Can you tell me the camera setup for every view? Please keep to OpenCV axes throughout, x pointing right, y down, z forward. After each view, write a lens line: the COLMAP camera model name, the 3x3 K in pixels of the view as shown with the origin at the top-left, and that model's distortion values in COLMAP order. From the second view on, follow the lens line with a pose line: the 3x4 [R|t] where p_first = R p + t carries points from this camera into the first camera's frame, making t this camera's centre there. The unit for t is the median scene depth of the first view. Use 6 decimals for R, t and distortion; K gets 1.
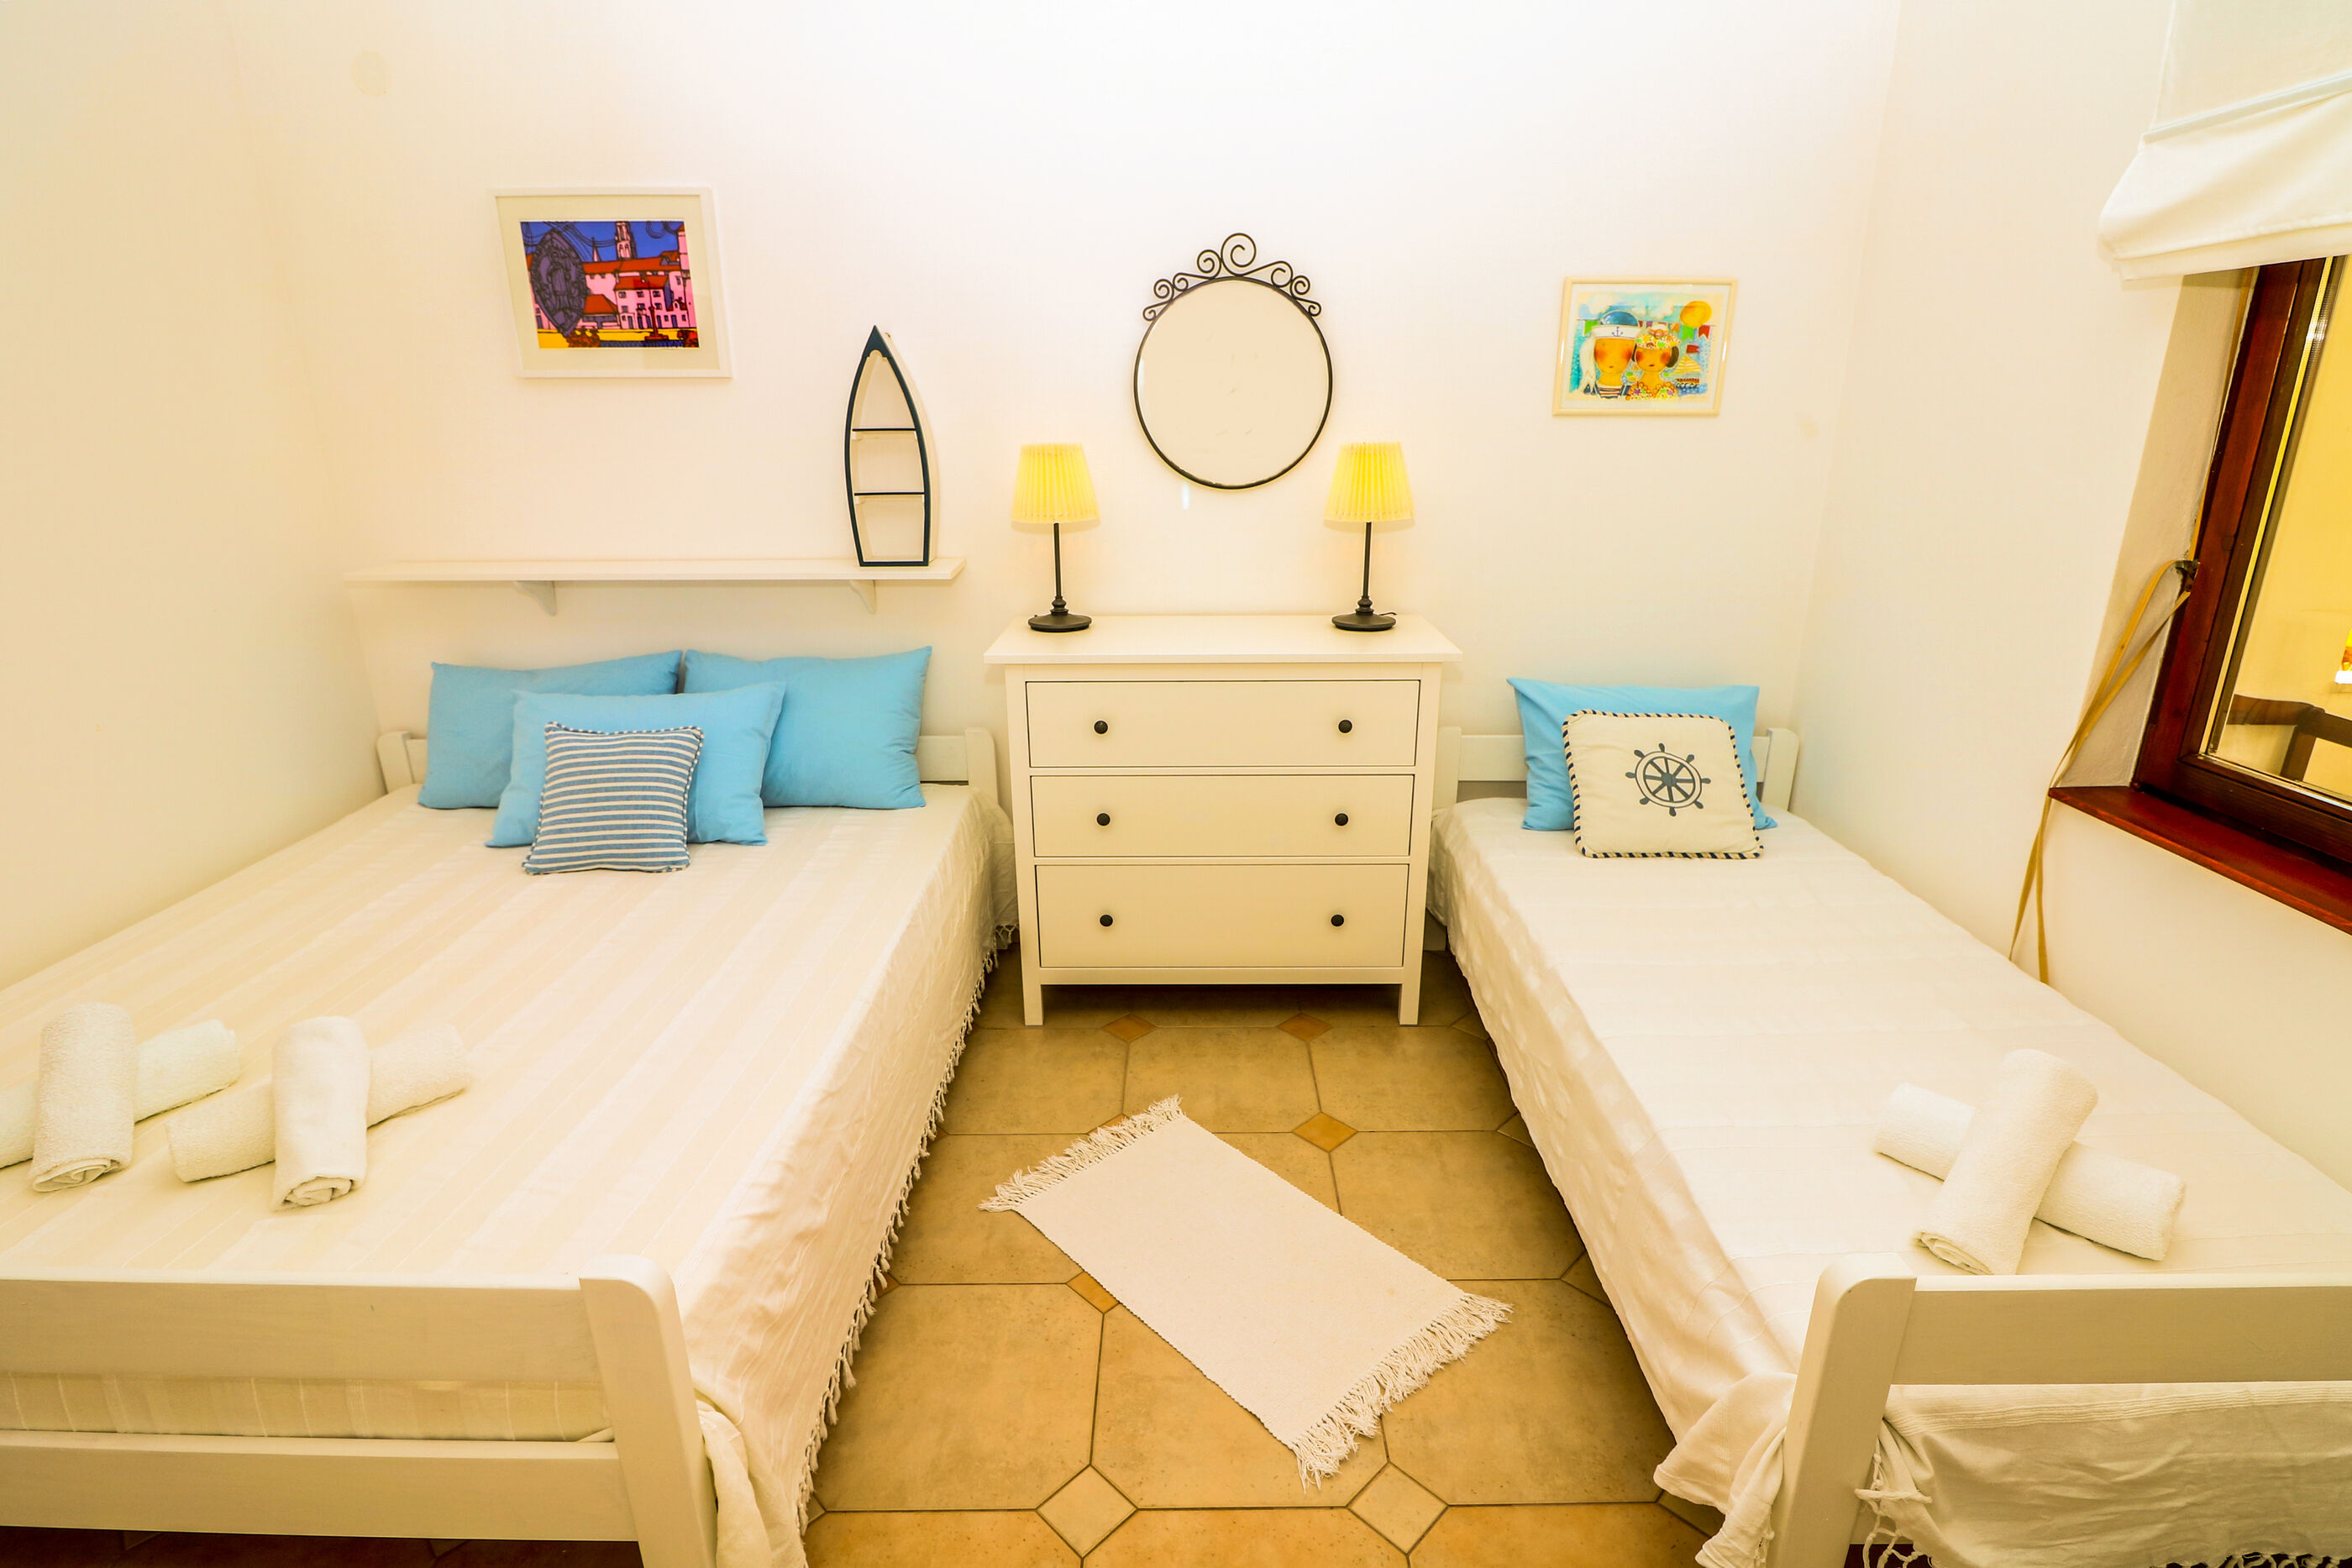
lens RADIAL K [[1149.8, 0, 1190.5], [0, 1149.8, 790.8], [0, 0, 1]] dist [-0.013461, -0.003066]
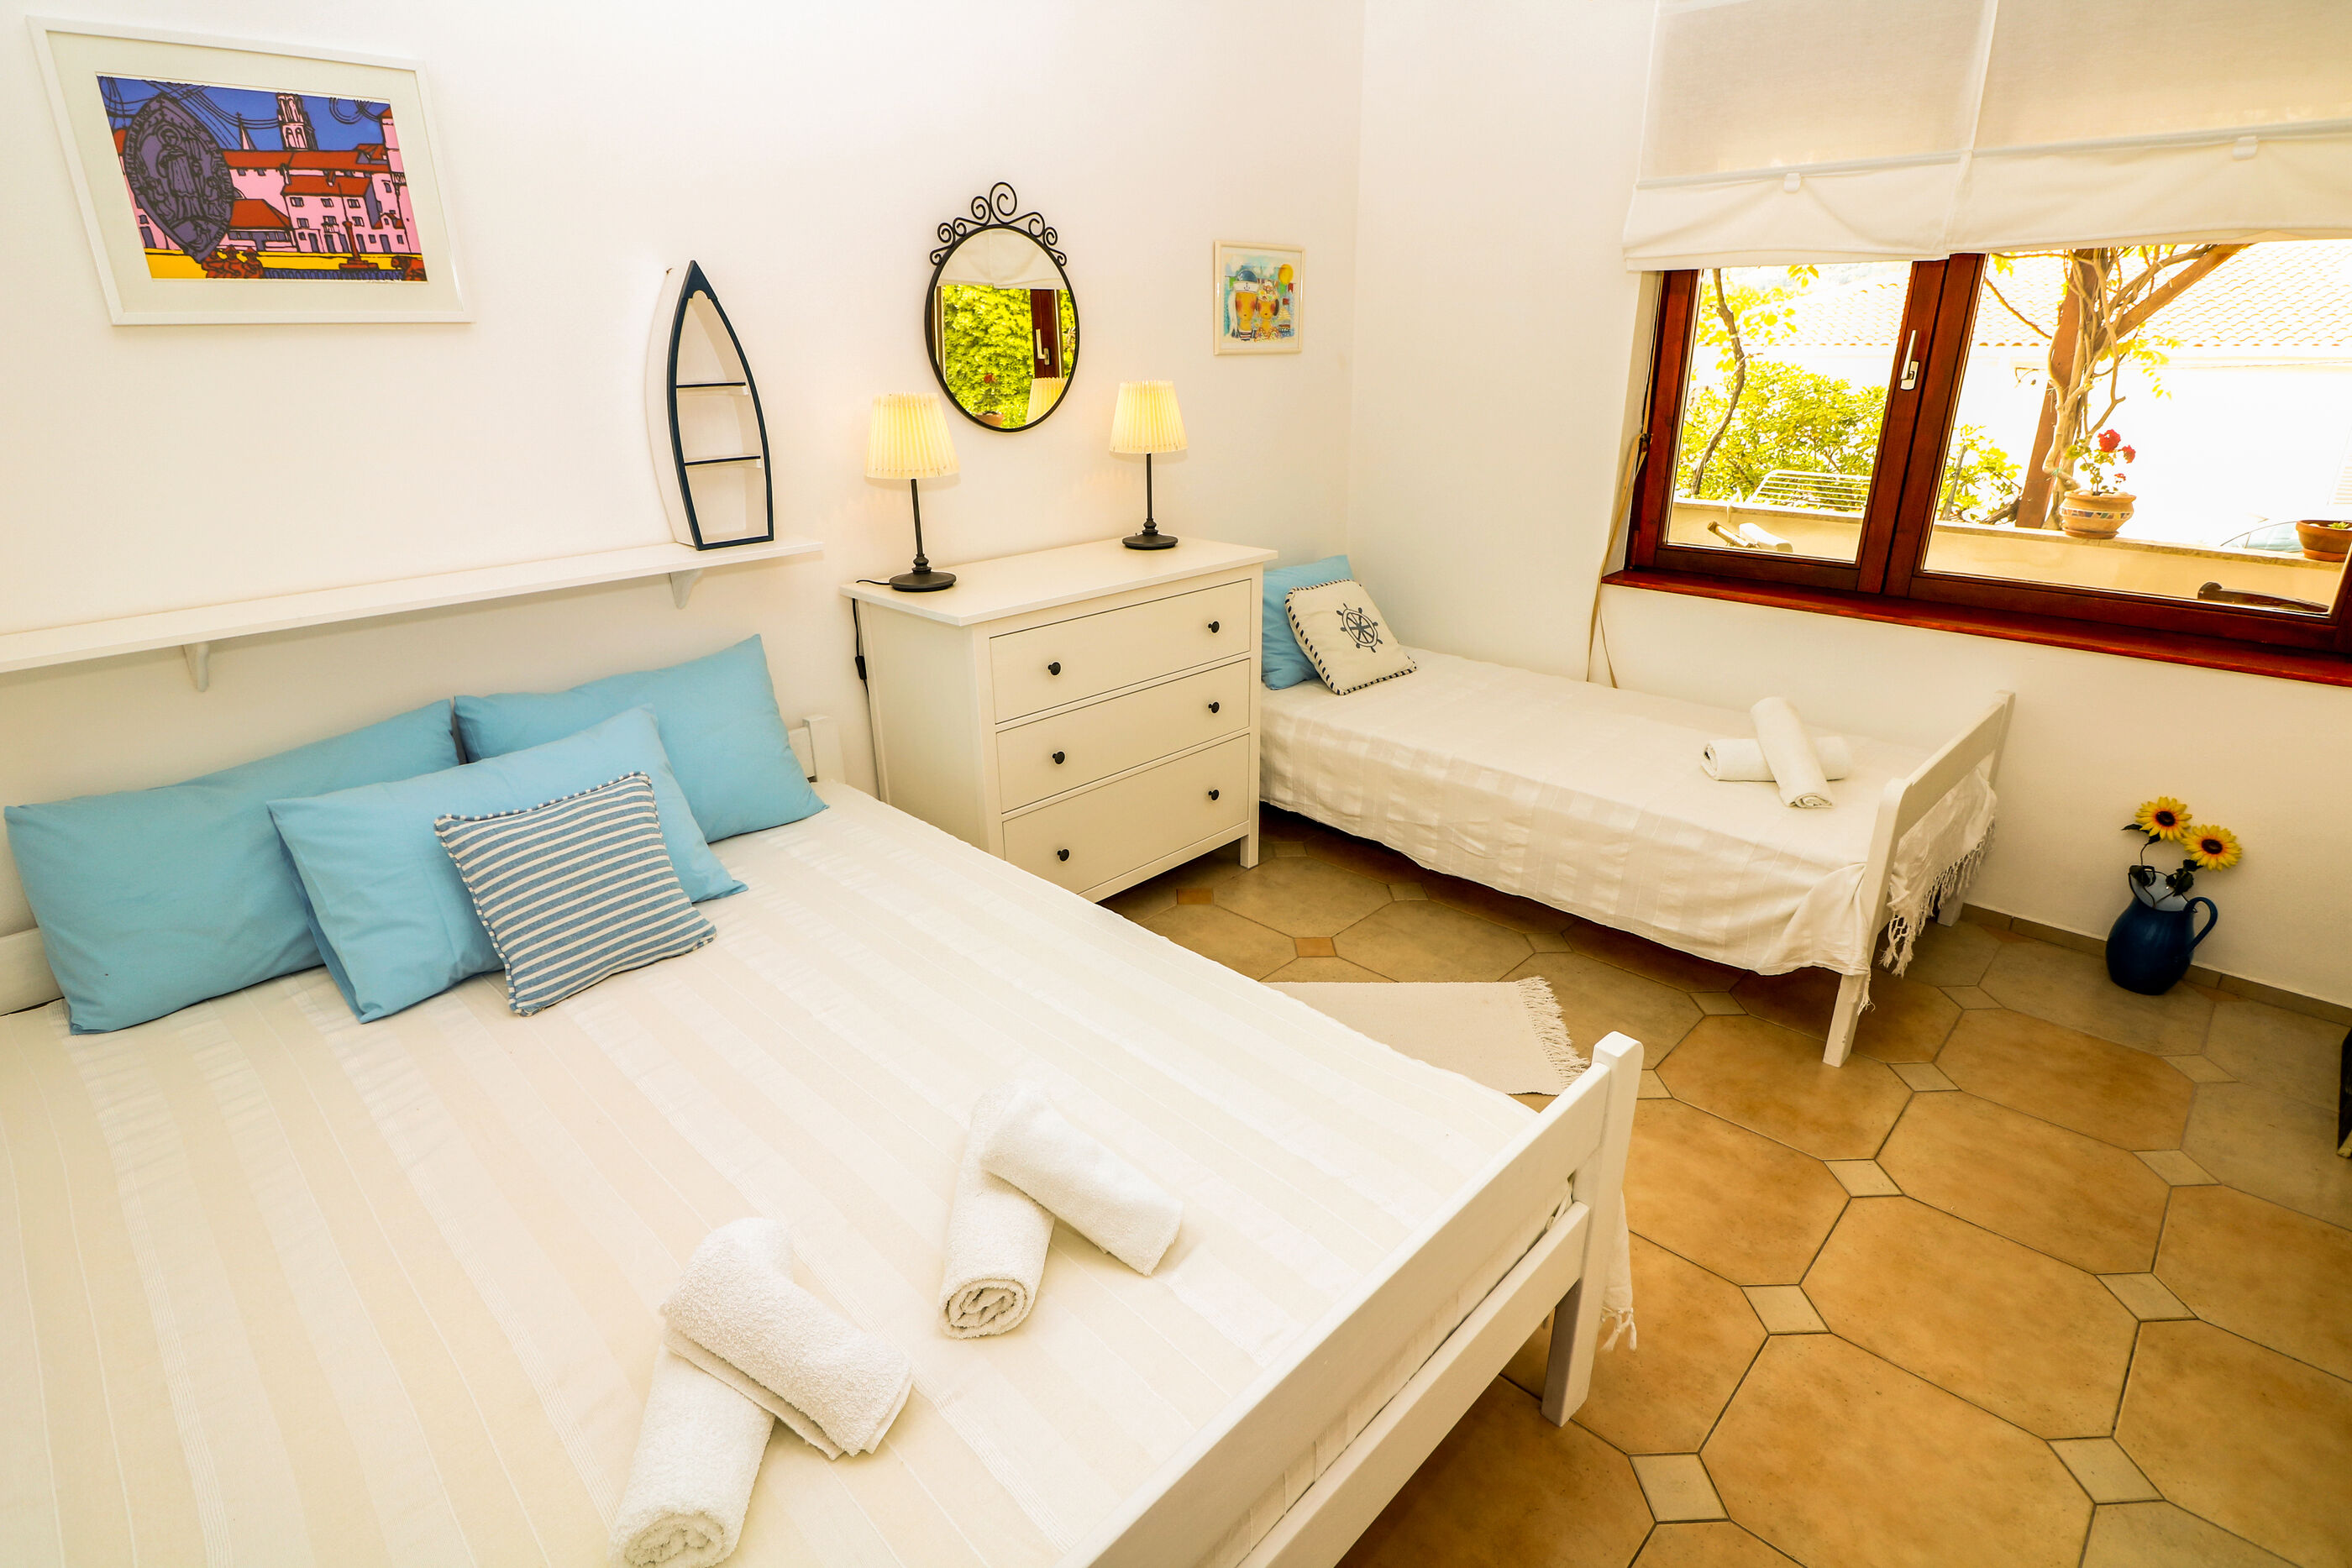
lens RADIAL K [[1159.8, 0, 1179.9], [0, 1159.8, 795.3], [0, 0, 1]] dist [-0.015537, -0.005659]
pose [[0.693305, -0.269193, 0.668478, -0.684026], [0.235289, 0.961334, 0.143097, -0.064089], [-0.681151, 0.058076, 0.729836, 0.158507]]
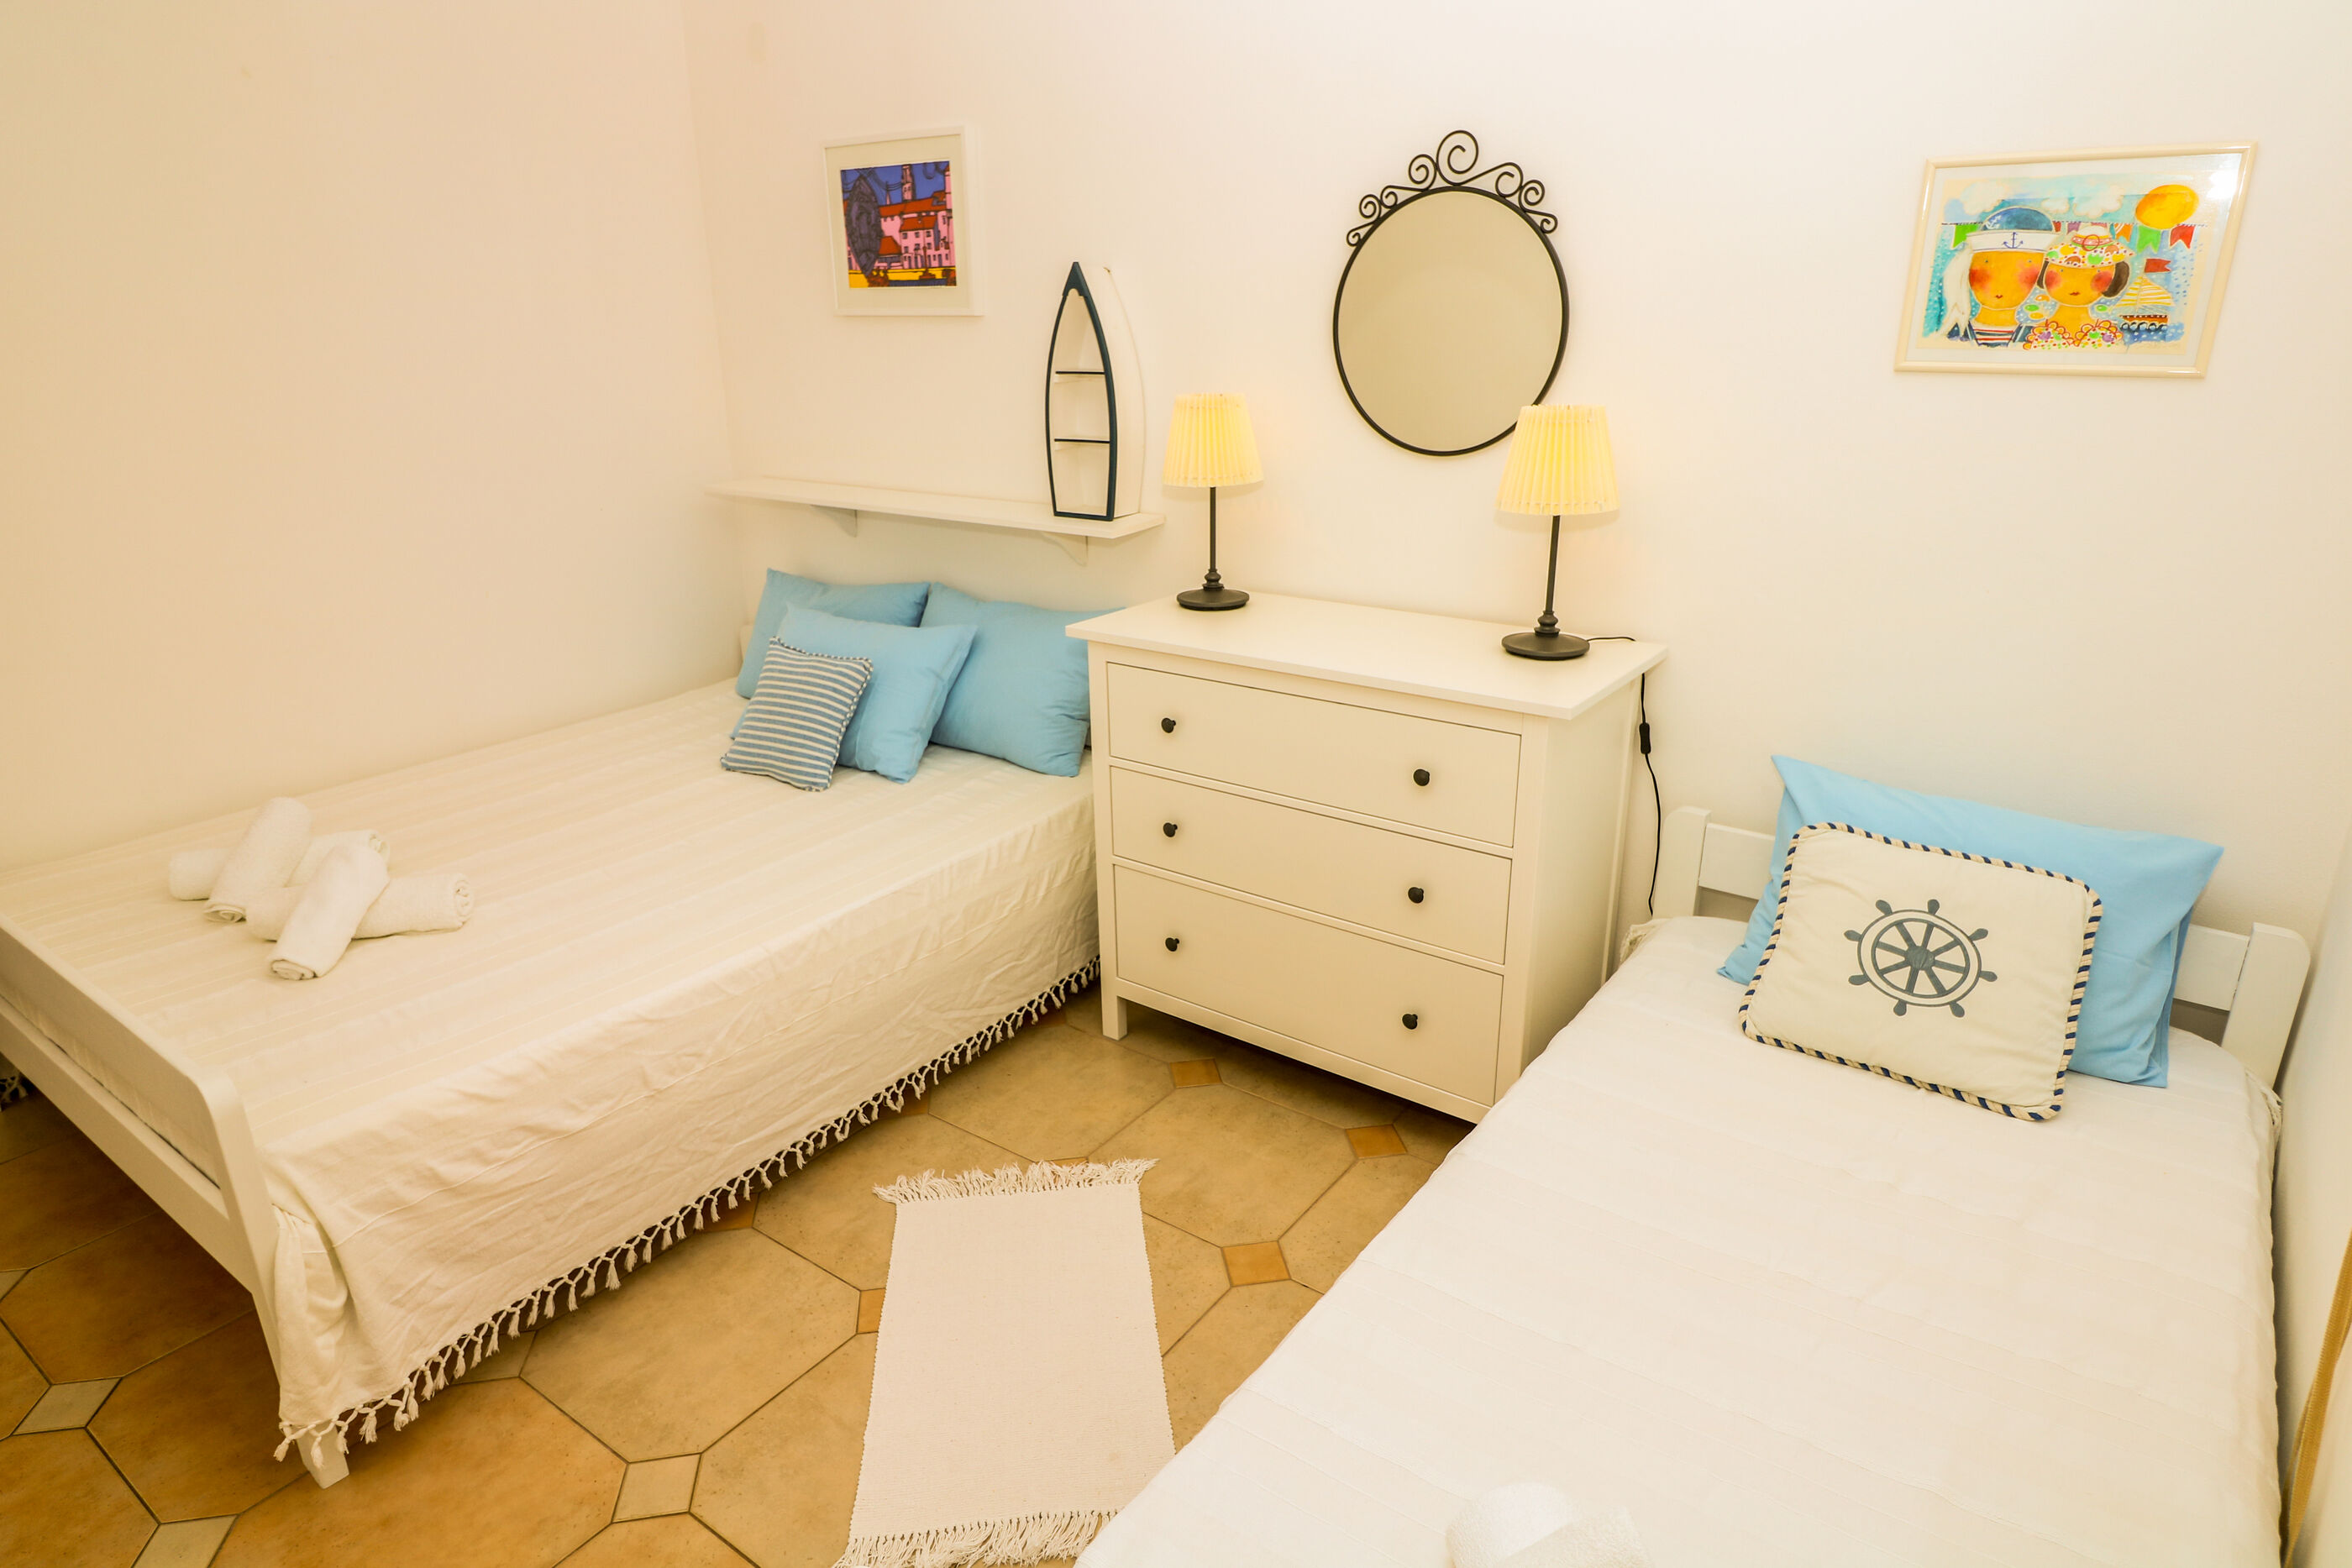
lens RADIAL K [[1353.4, 0, 1169.9], [0, 1353.4, 777.2], [0, 0, 1]] dist [-0.004388, -0.008215]
pose [[0.804447, 0.189418, -0.563015, 0.477376], [-0.176570, 0.981207, 0.077825, -0.091063], [0.567176, 0.036805, 0.822774, 0.147934]]
